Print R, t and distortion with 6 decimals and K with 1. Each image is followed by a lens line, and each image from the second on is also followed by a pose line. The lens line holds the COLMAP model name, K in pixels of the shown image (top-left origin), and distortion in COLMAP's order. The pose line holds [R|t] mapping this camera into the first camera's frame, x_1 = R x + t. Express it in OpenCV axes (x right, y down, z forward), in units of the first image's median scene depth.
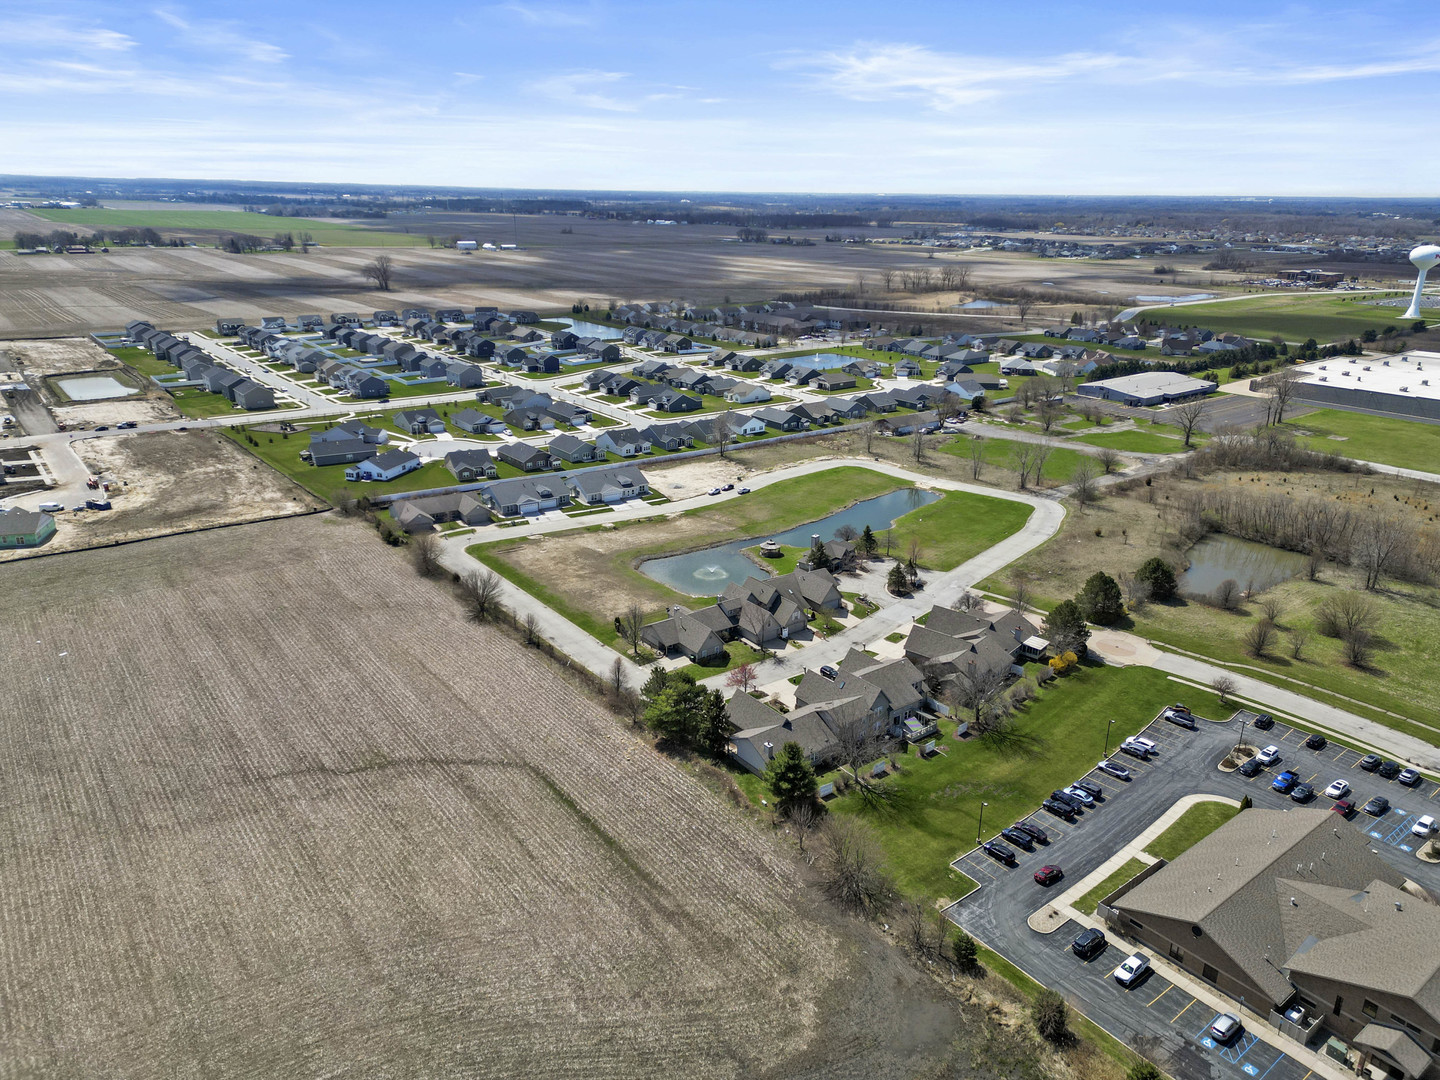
lens RADIAL K [[997.5, 0, 720.0], [0, 997.5, 540.0], [0, 0, 1]] dist [0.029828, -0.003741]
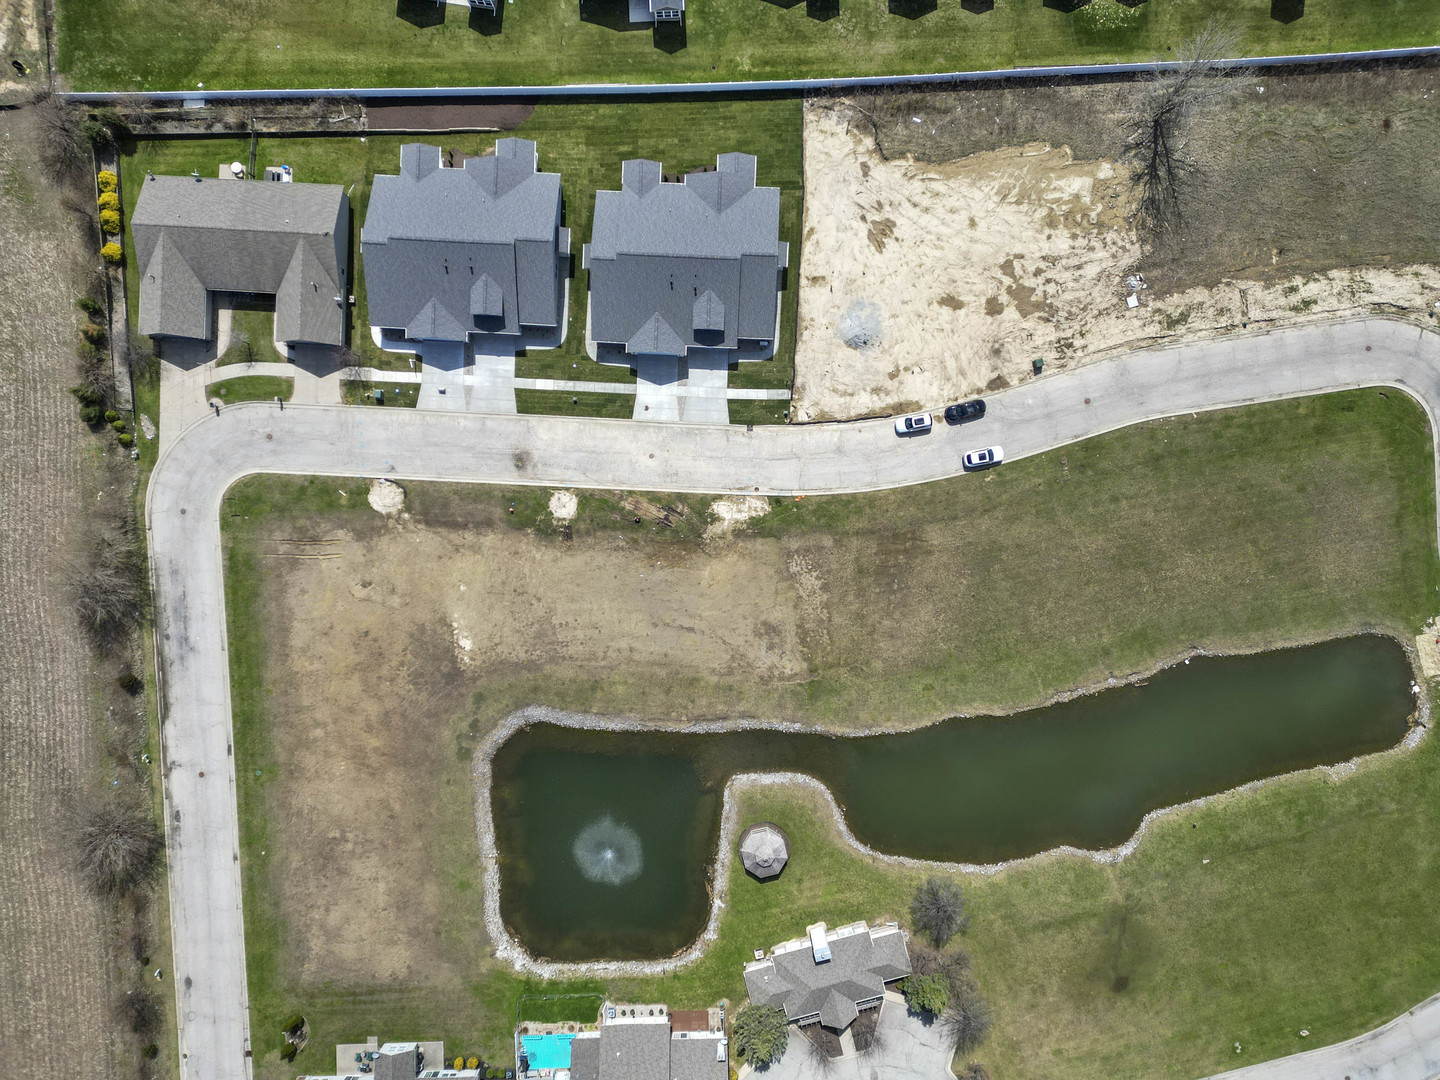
lens RADIAL K [[997.5, 0, 720.0], [0, 997.5, 540.0], [0, 0, 1]] dist [0.029828, -0.003741]
pose [[0.820927, 0.570768, -0.017405, -0.039326], [-0.179379, 0.286695, 0.941078, -0.437596], [0.542127, -0.769435, 0.337740, 0.876773]]
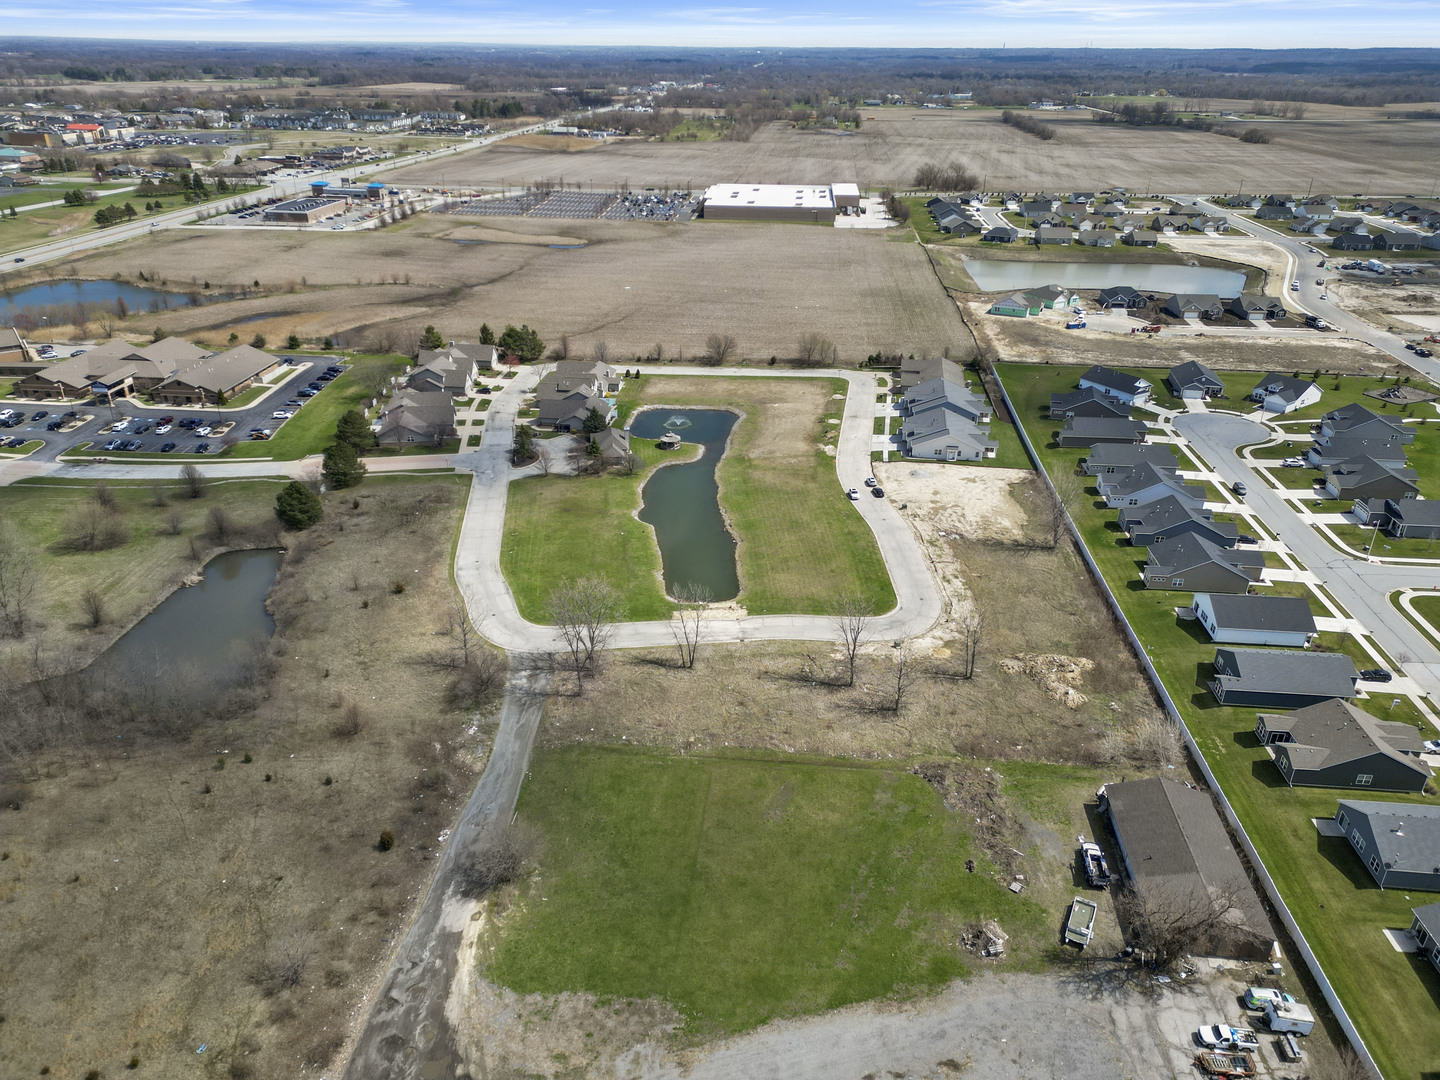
lens RADIAL K [[997.5, 0, 720.0], [0, 997.5, 540.0], [0, 0, 1]] dist [0.029828, -0.003741]
pose [[-0.670125, 0.311159, -0.673879, 0.678501], [-0.265347, 0.747465, 0.609005, -0.506752], [0.693198, 0.586921, -0.418330, 1.410490]]
